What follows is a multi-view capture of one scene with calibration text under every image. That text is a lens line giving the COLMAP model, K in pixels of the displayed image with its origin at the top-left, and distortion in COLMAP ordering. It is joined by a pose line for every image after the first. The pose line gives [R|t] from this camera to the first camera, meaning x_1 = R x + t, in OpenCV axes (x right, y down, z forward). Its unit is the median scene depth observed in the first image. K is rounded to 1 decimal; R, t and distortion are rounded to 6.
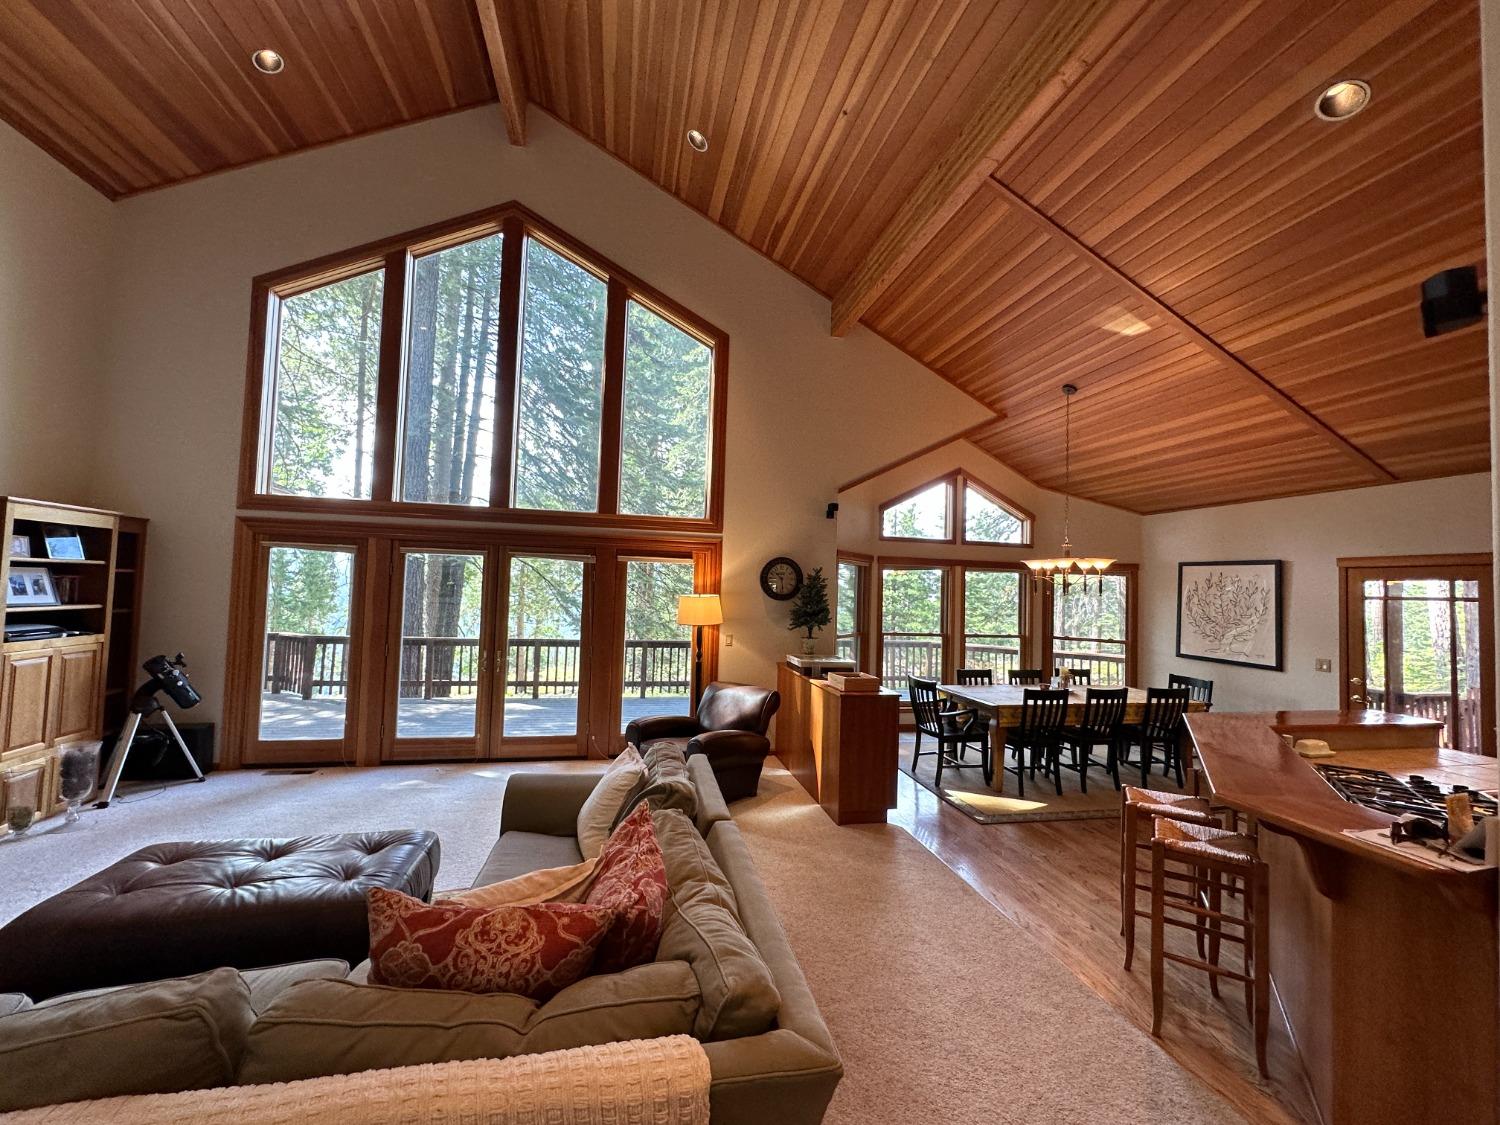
lens RADIAL K [[593.2, 0, 746.1], [0, 593.2, 561.0], [0, 0, 1]] dist [-0.010278, 0.001582]
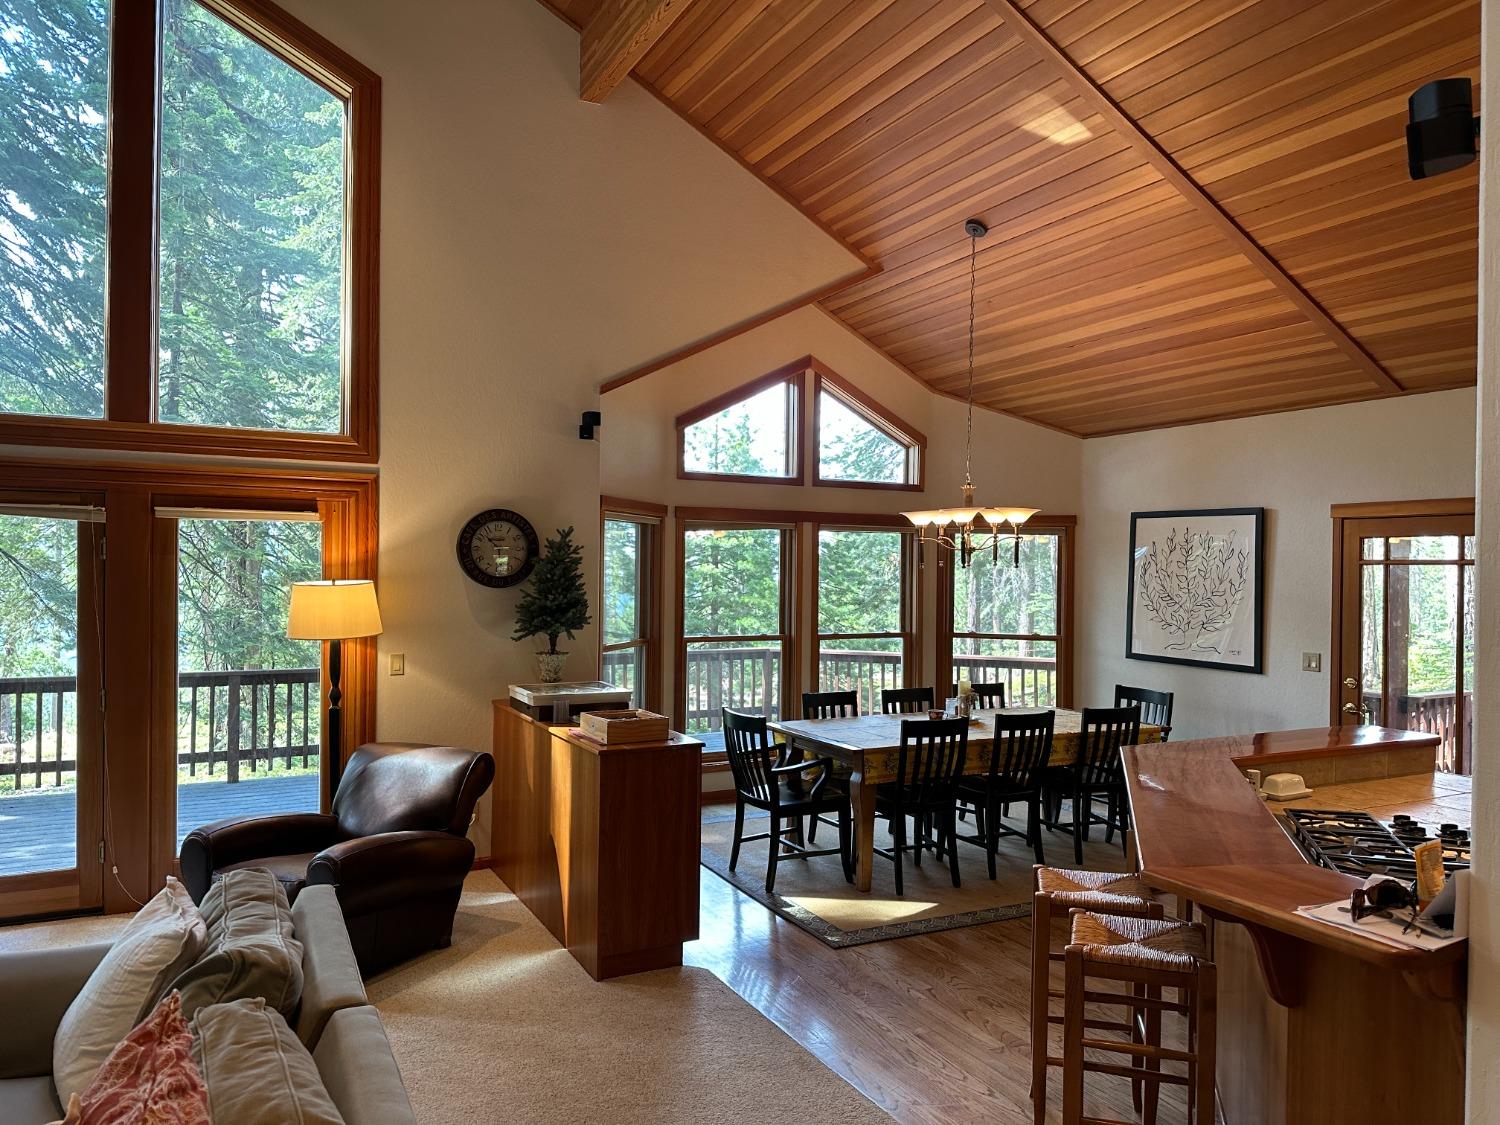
lens RADIAL K [[1046.6, 0, 754.4], [0, 1046.6, 568.8], [0, 0, 1]] dist [0.056886, -0.073557]
pose [[0.961588, -0.021495, 0.273654, 0.026255], [0.007044, 0.998533, 0.053680, -0.001076], [-0.274407, -0.049690, 0.960329, 0.004972]]
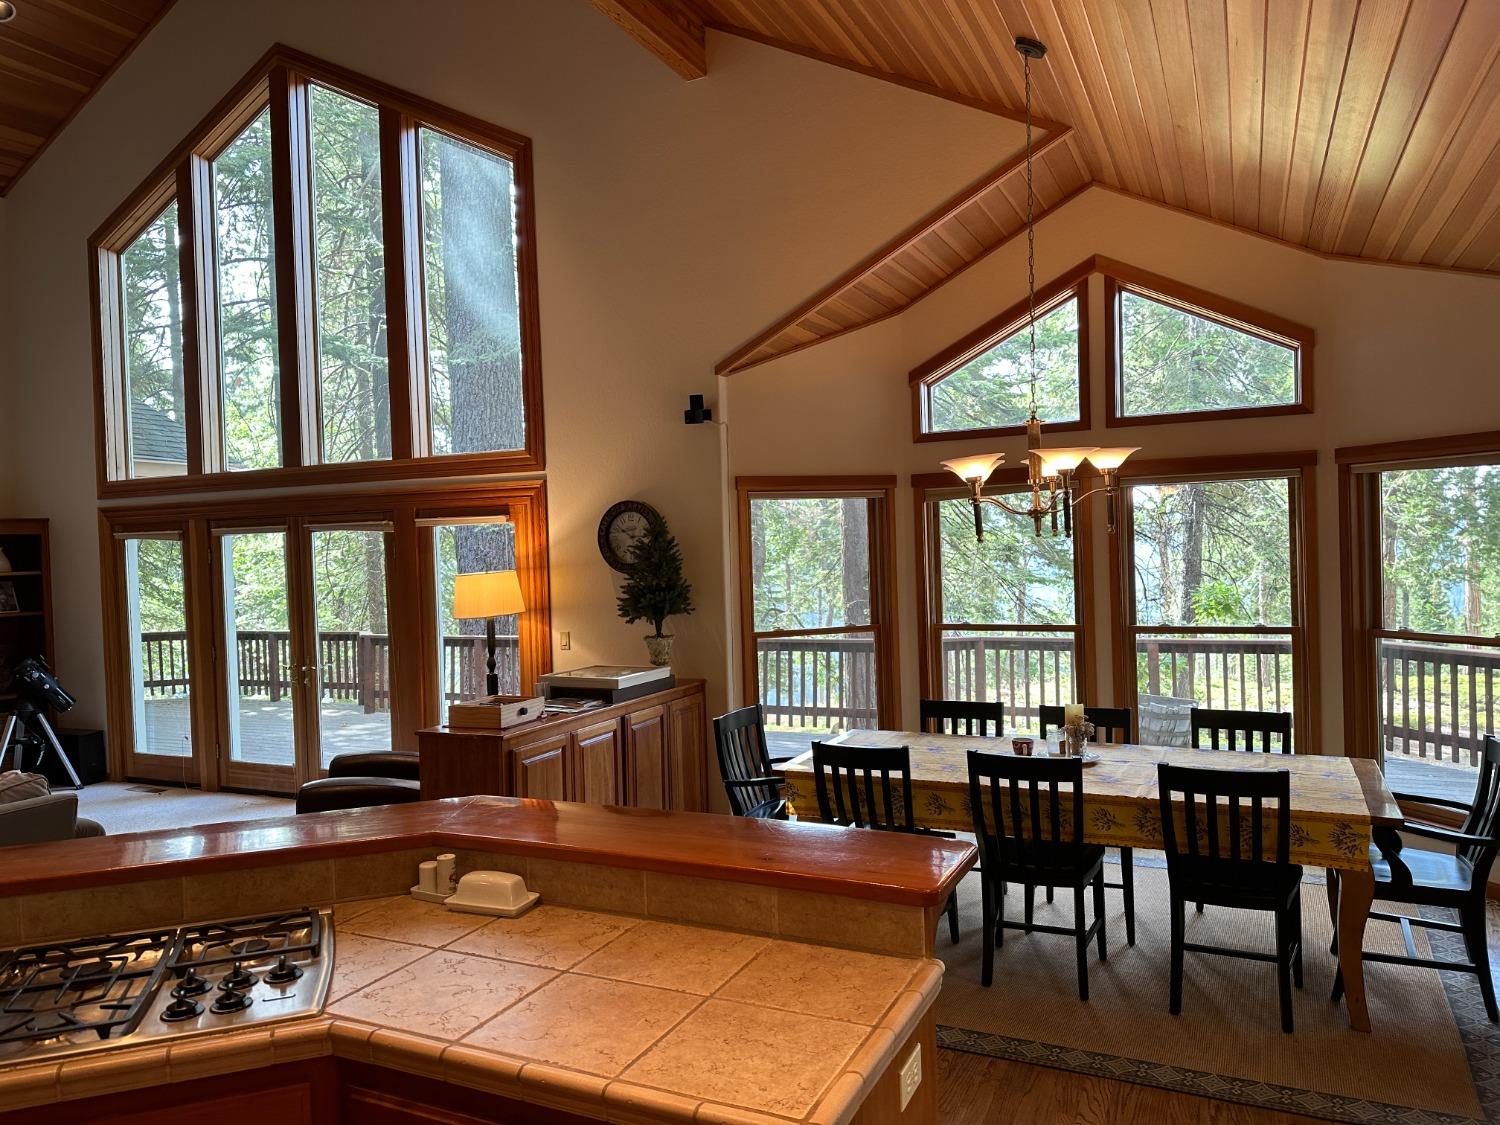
lens RADIAL K [[1046.6, 0, 750.7], [0, 1046.6, 559.6], [0, 0, 1]] dist [0.056886, -0.073557]
pose [[0.795040, -0.046794, -0.604750, 0.909821], [0.083774, 0.995936, 0.033071, 0.033275], [0.600745, -0.076955, 0.795729, 0.288676]]
